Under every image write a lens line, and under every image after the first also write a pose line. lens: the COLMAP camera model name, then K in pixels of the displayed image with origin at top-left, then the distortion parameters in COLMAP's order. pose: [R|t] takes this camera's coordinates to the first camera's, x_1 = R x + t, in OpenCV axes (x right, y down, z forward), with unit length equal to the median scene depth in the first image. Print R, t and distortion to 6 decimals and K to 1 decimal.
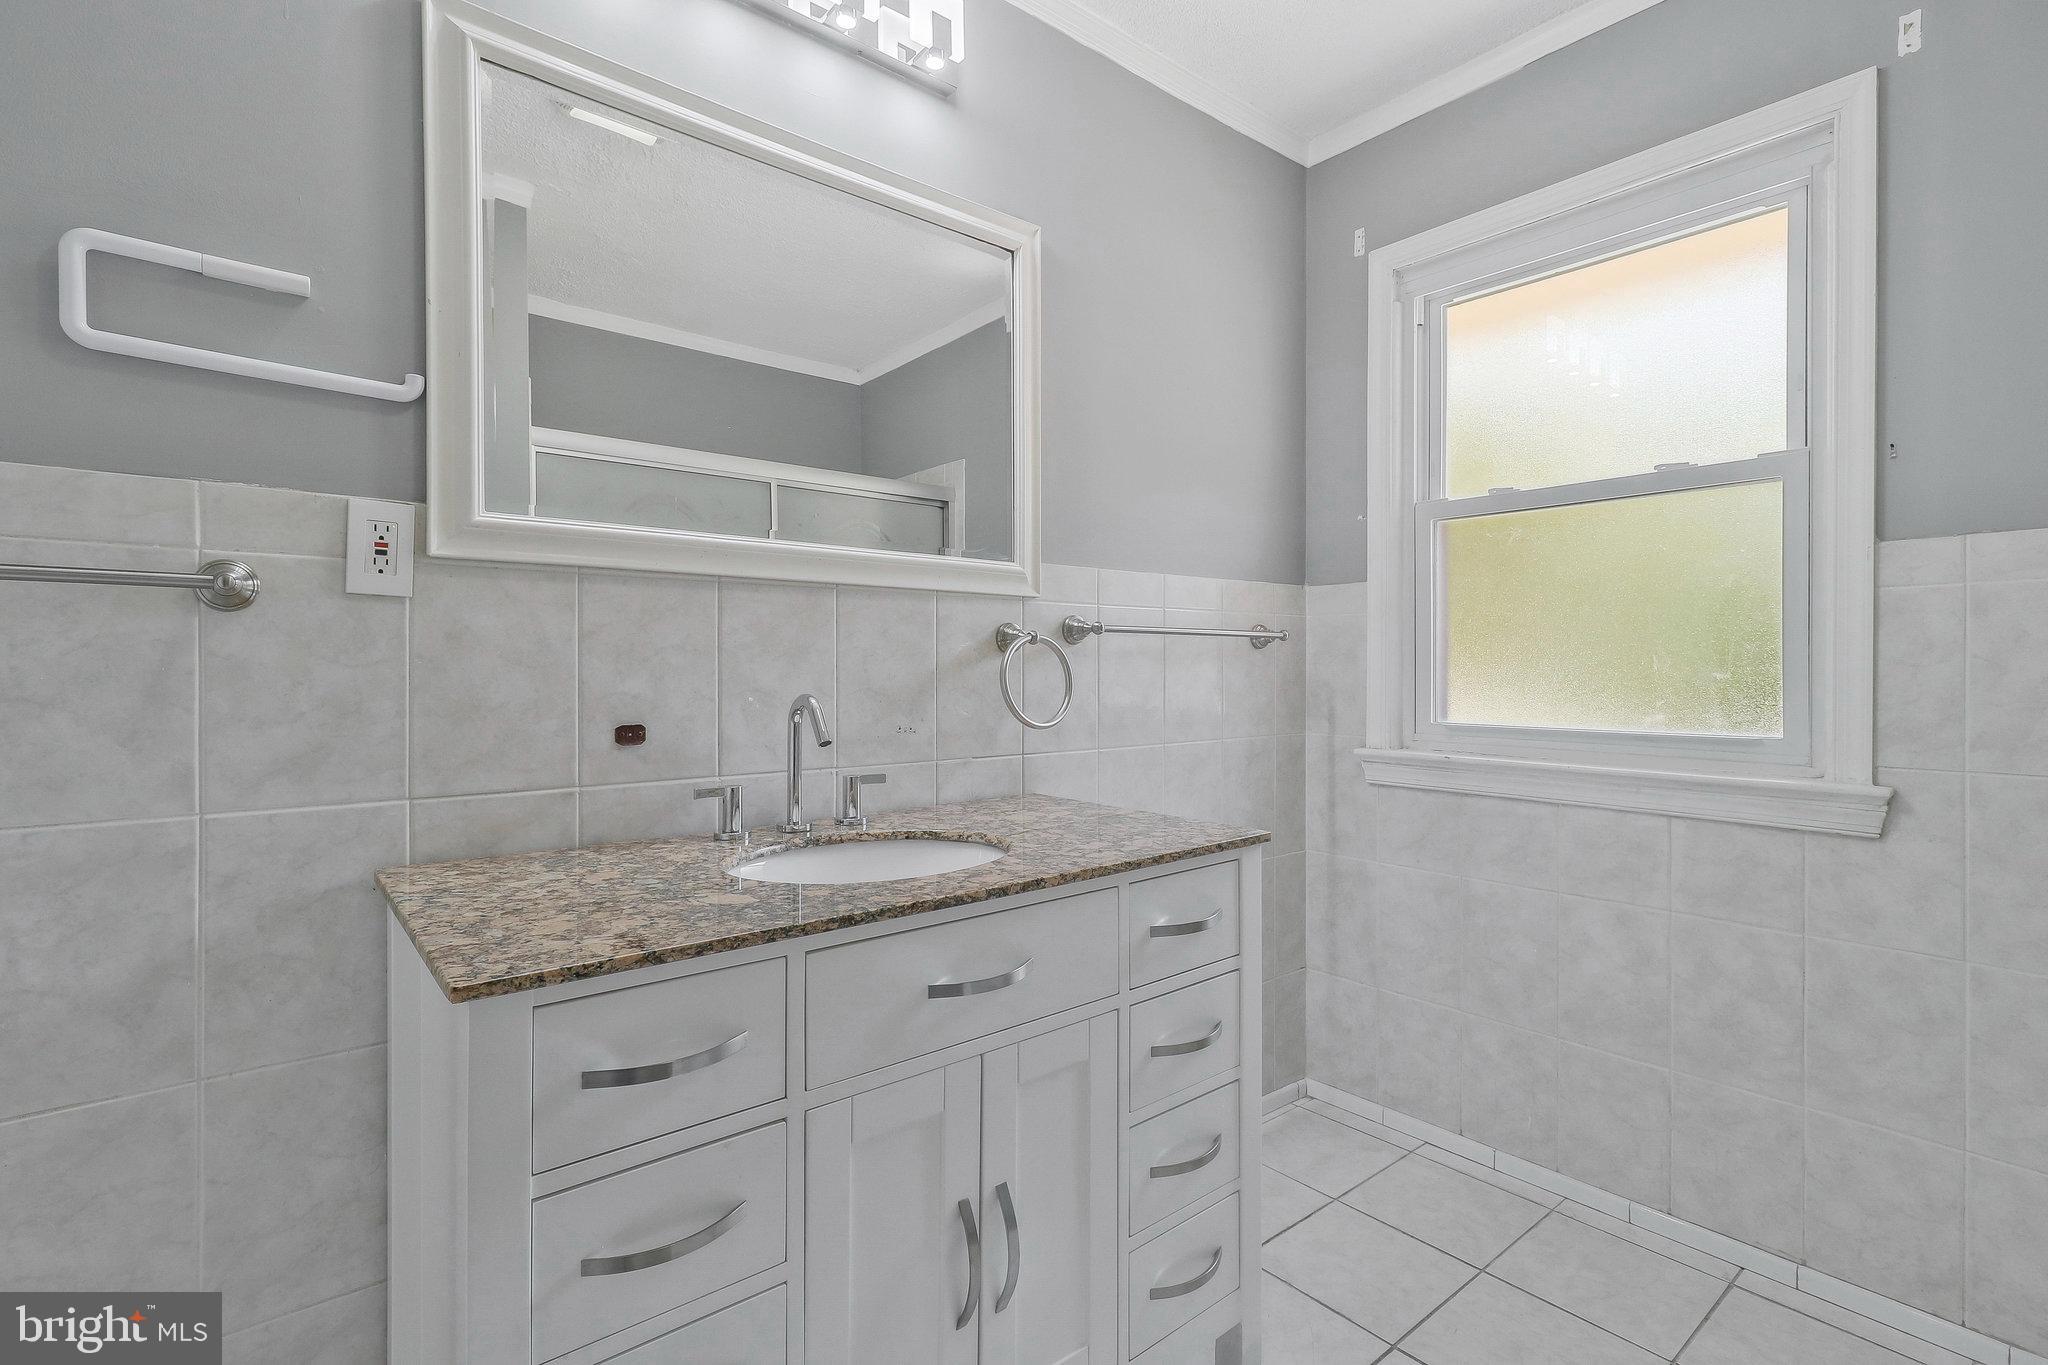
lens RADIAL K [[941.0, 0, 1560.4], [0, 941.0, 688.7], [0, 0, 1]] dist [0.001991, 0.000365]
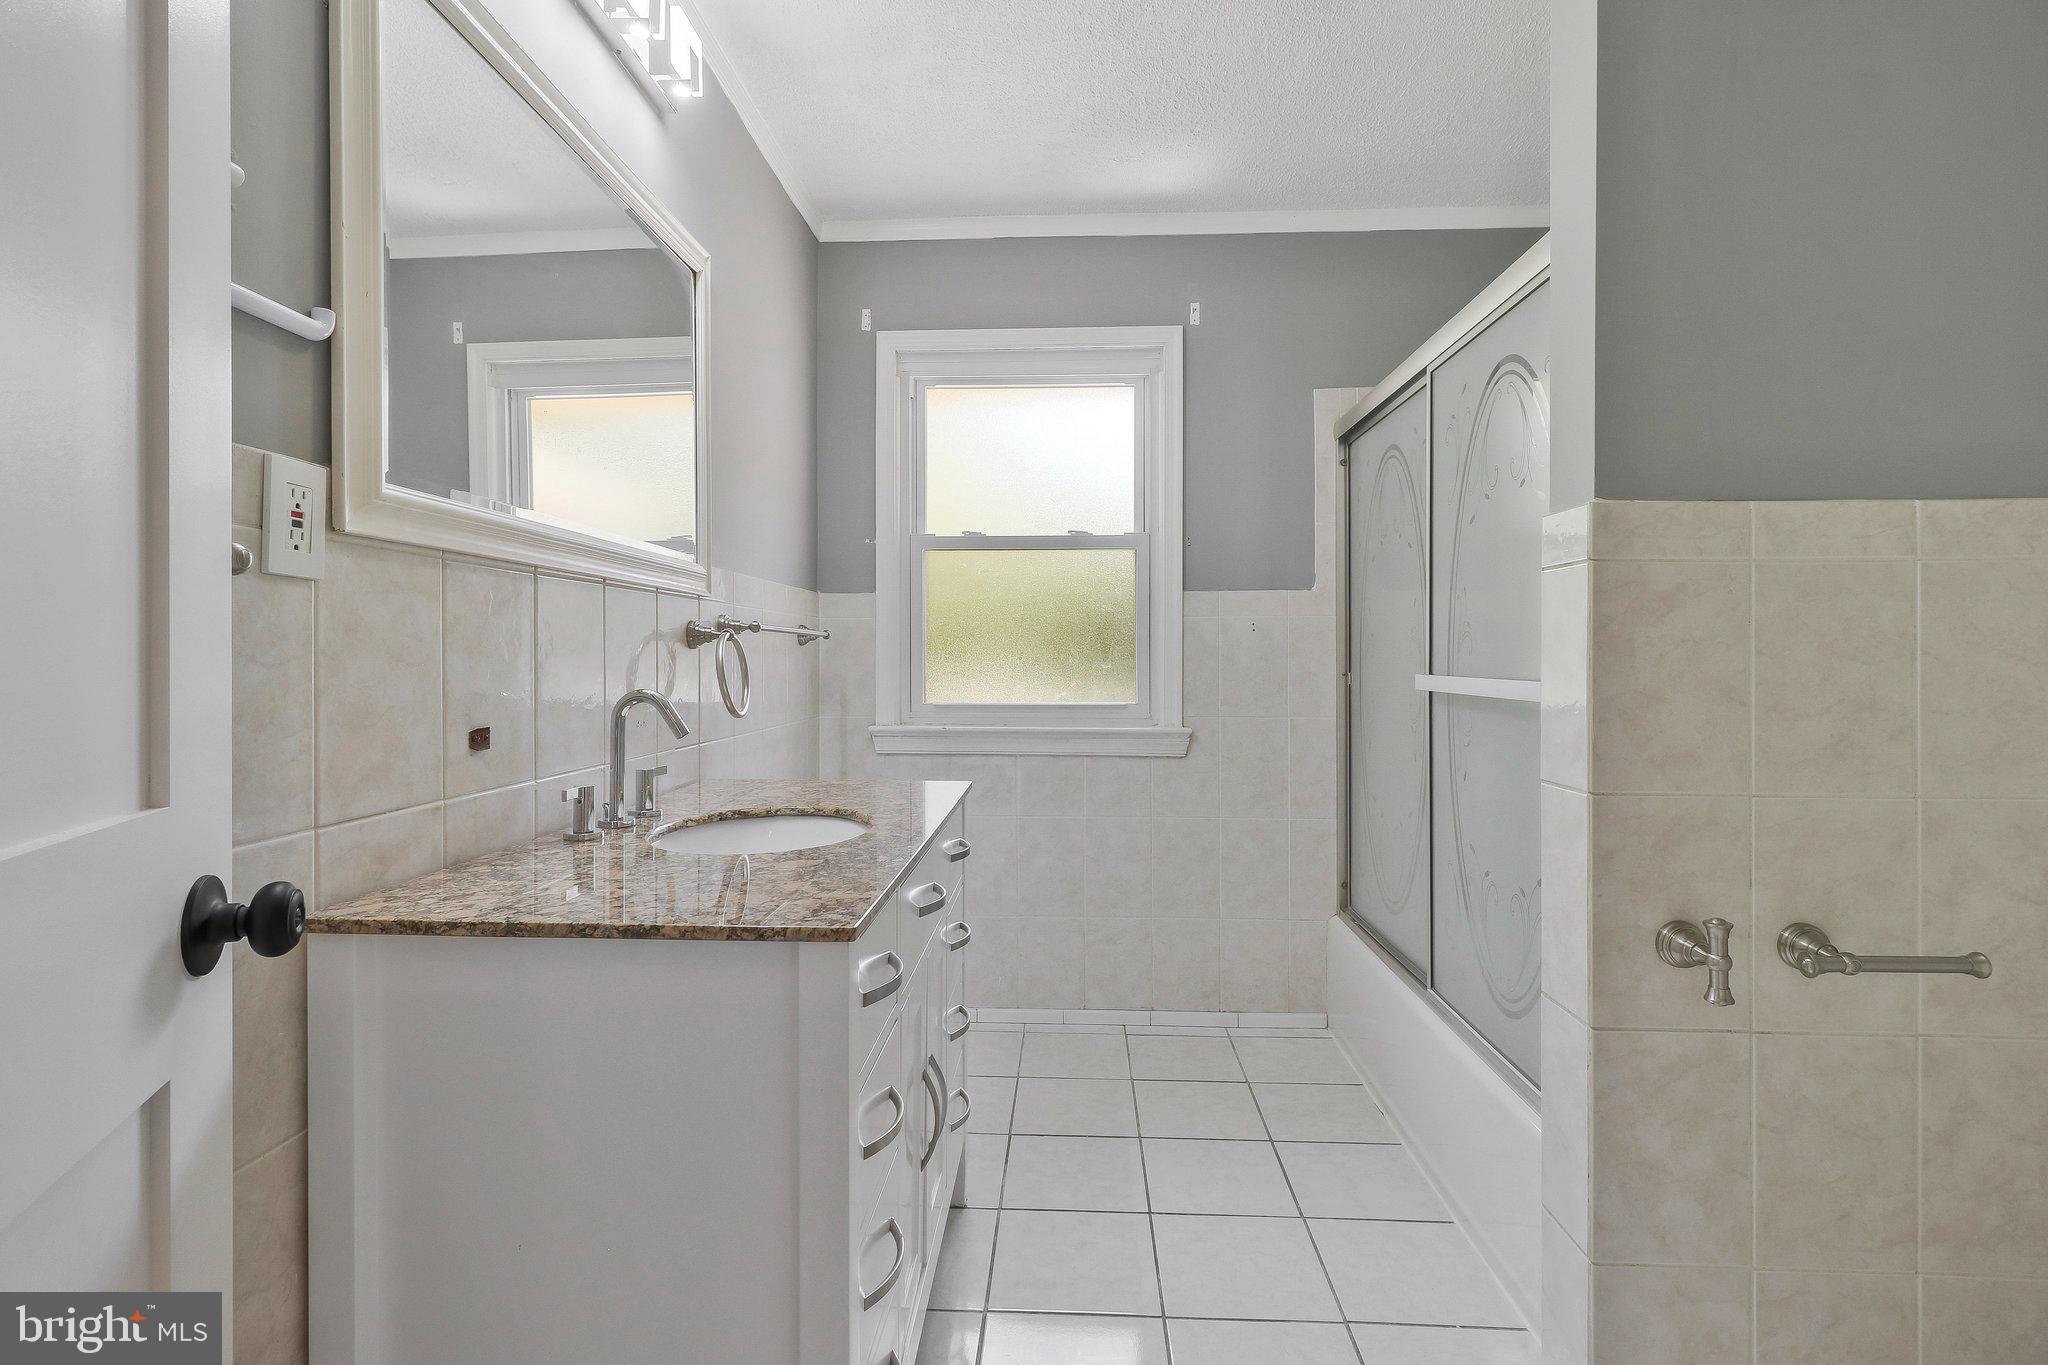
lens RADIAL K [[948.4, 0, 1018.6], [0, 948.4, 676.8], [0, 0, 1]] dist [0.004804, 0.000529]
pose [[0.682081, -0.013864, 0.731145, -1.169015], [0.012688, 0.999894, 0.007123, -0.009684], [-0.731166, 0.004418, 0.682185, -0.001936]]
